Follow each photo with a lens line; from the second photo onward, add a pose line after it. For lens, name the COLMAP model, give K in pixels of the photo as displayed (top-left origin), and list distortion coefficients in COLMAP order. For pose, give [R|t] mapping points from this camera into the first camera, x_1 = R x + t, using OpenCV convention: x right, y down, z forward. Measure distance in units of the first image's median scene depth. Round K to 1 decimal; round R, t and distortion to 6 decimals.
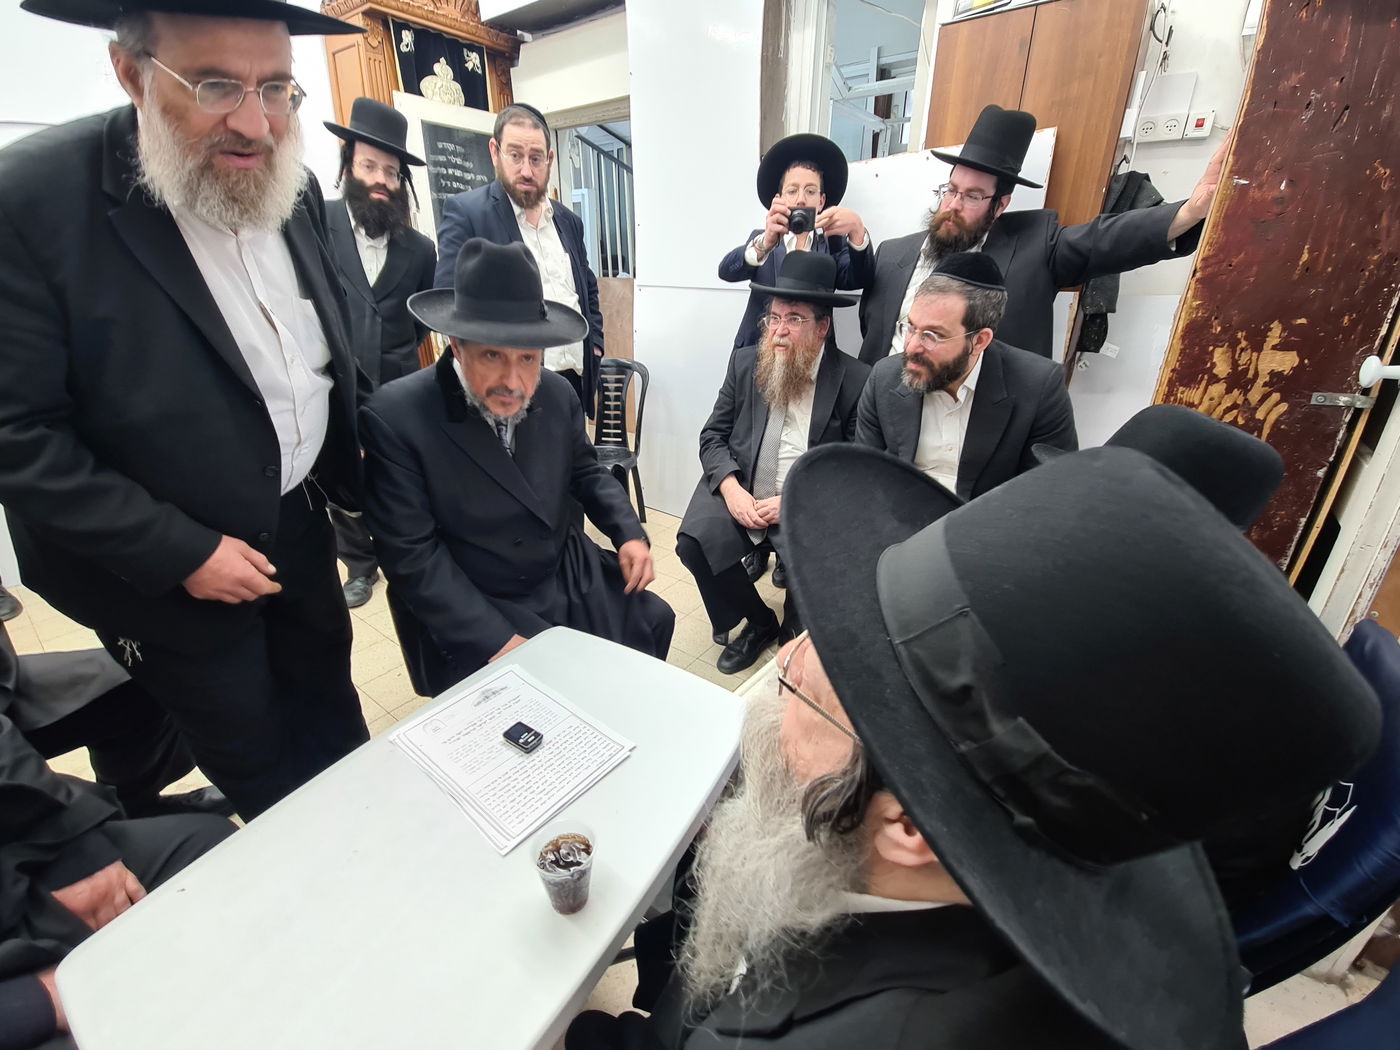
lens RADIAL K [[584.3, 0, 702.3], [0, 584.3, 506.8], [0, 0, 1]] dist [-0.003109, 0.001001]
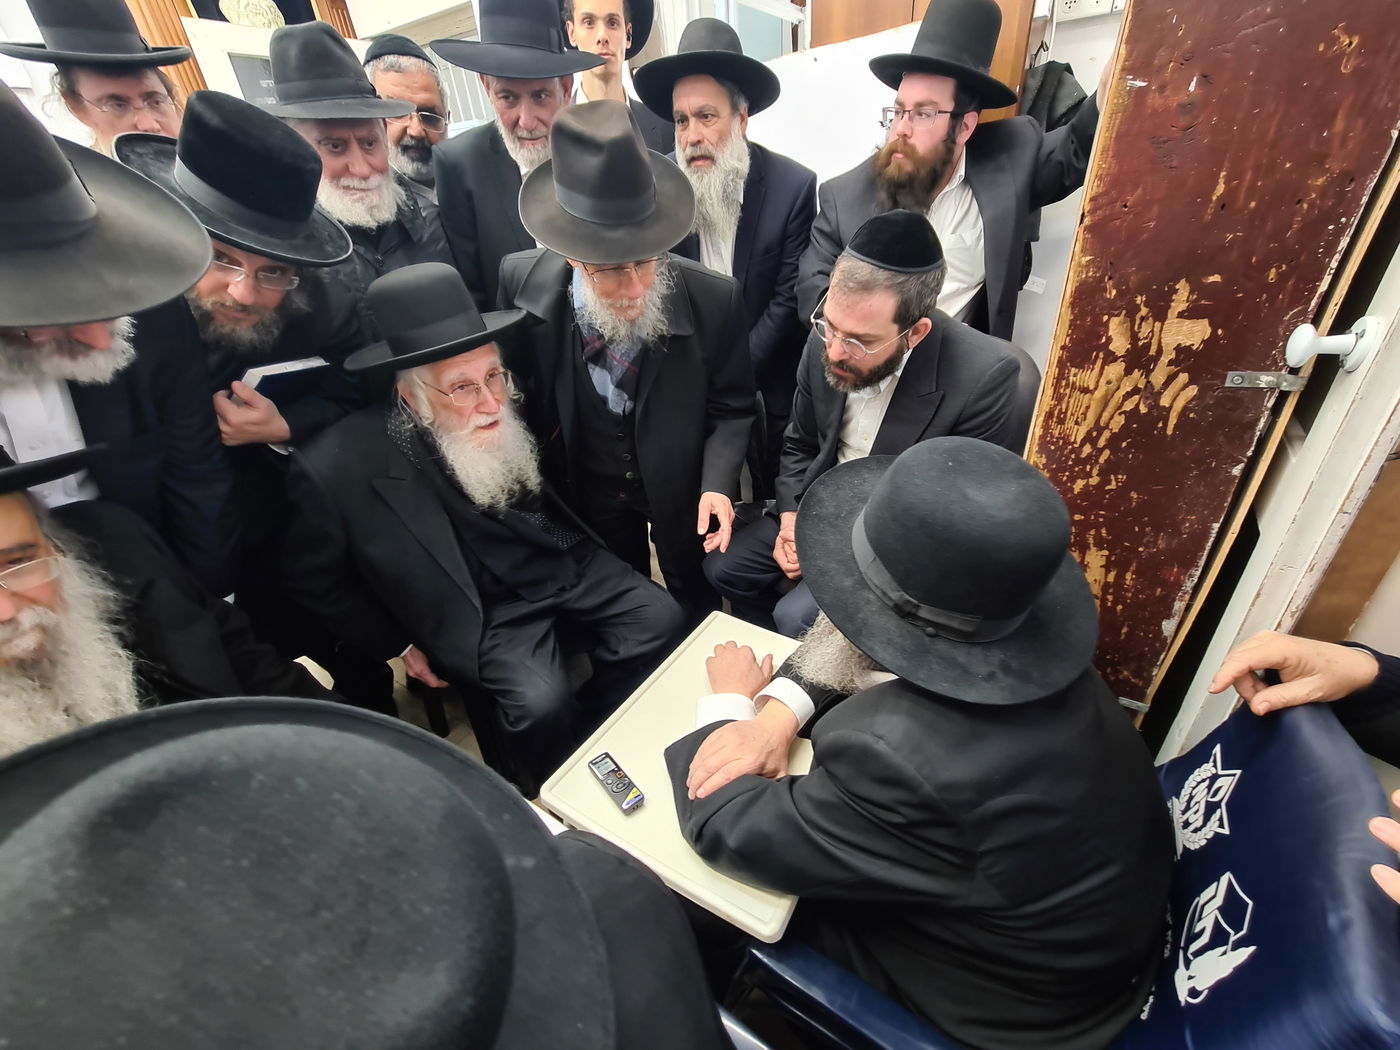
lens RADIAL K [[584.3, 0, 712.3], [0, 584.3, 524.4], [0, 0, 1]] dist [-0.003109, 0.001001]
pose [[0.993814, -0.105789, 0.033788, 0.186182], [0.100475, 0.986117, 0.132206, -0.097536], [-0.047305, -0.127994, 0.990646, 0.139172]]
